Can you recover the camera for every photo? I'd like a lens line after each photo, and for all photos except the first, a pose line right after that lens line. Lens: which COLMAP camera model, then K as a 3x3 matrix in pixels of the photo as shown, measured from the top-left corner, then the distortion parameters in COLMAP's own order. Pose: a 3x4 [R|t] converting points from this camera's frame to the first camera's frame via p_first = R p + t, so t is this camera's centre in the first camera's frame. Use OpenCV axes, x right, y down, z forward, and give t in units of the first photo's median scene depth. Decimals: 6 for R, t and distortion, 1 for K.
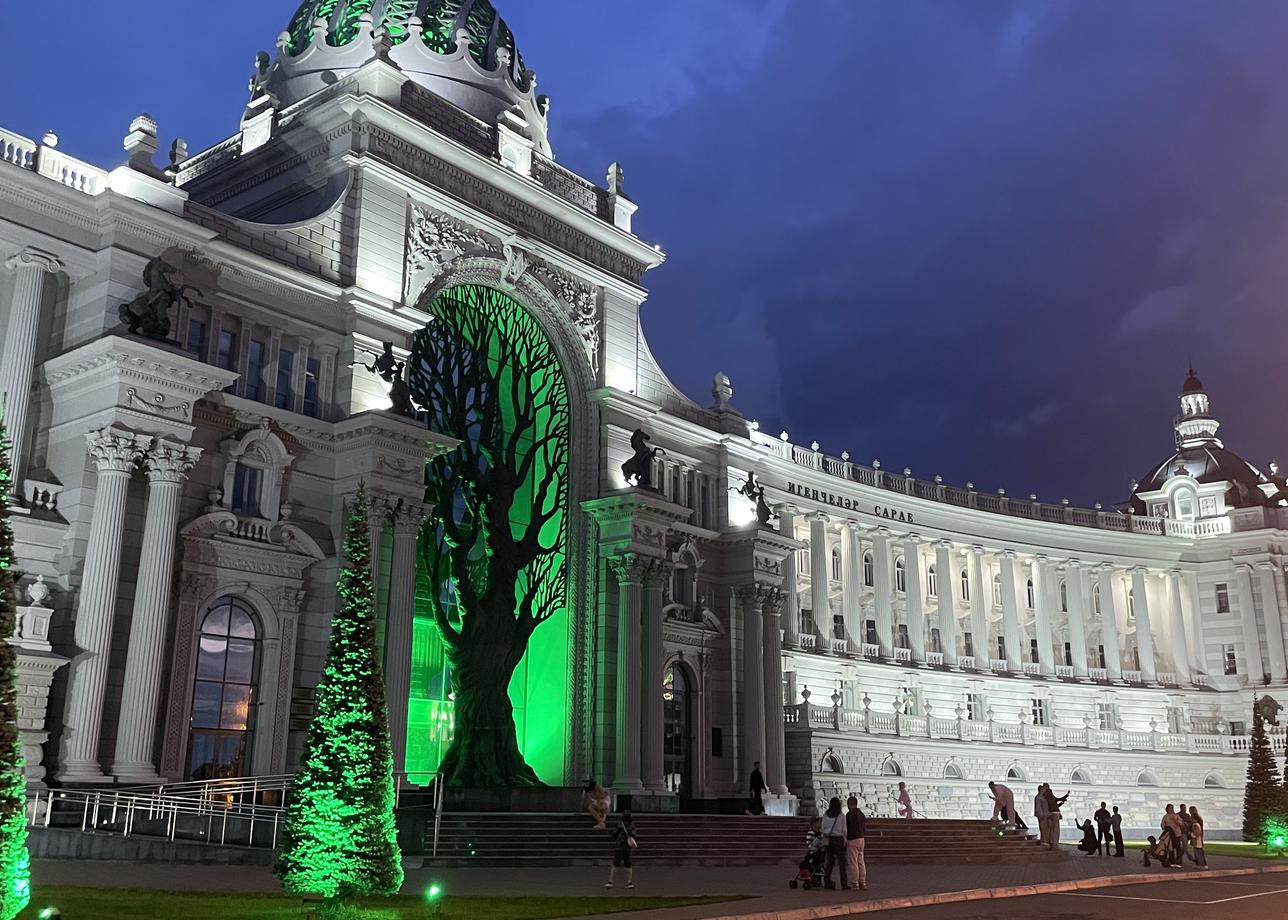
lens RADIAL K [[1265.1, 0, 614.7], [0, 1265.1, 460.2], [0, 0, 1]] dist [0.076217, -0.000497]
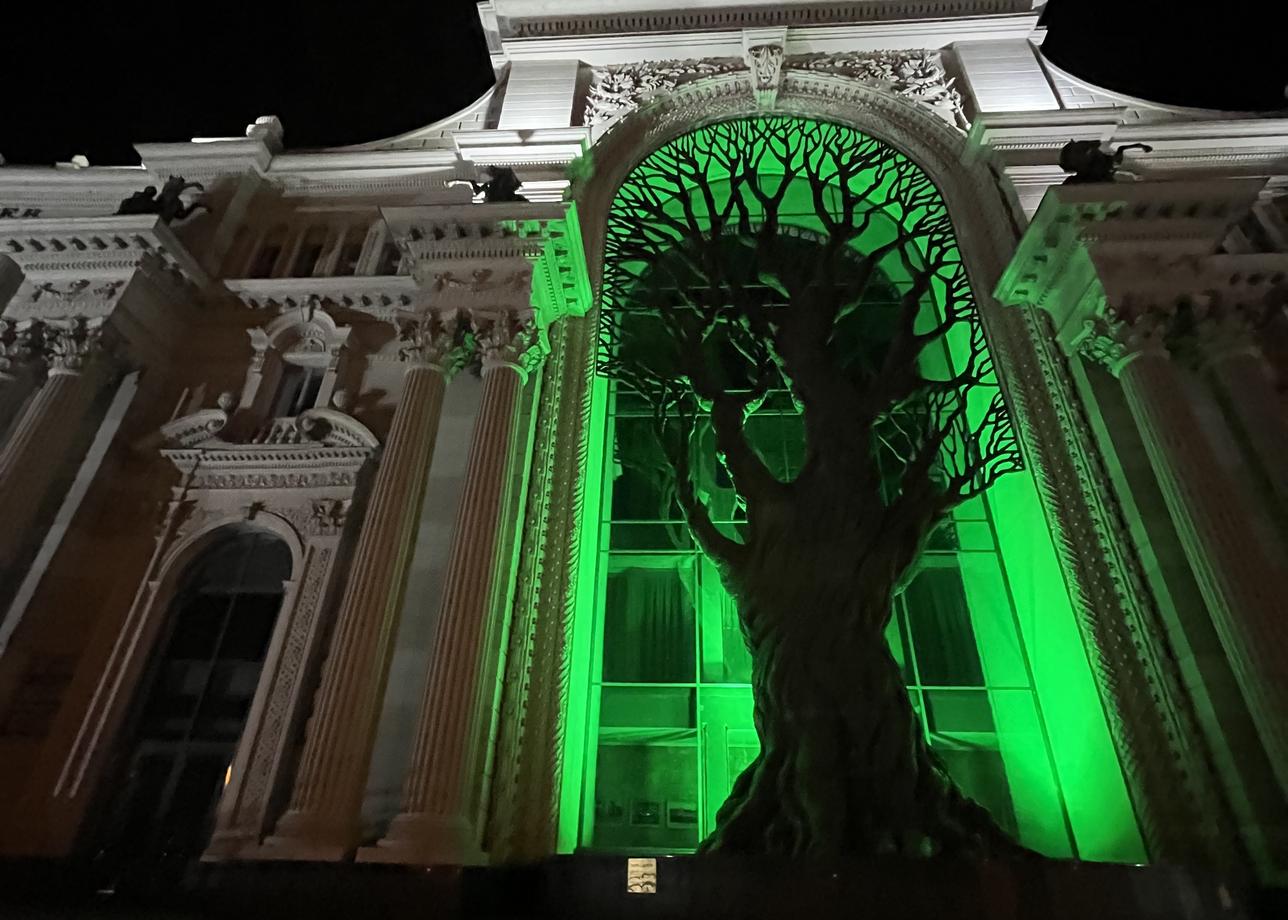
lens RADIAL K [[685.4, 0, 644.0], [0, 685.4, 460.0], [0, 0, 1]] dist [-0.001036, -0.000225]
pose [[0.601543, -0.406751, -0.687531, 0.059229], [0.194365, 0.909321, -0.367909, 0.183884], [0.774834, 0.087682, 0.626054, 0.707594]]
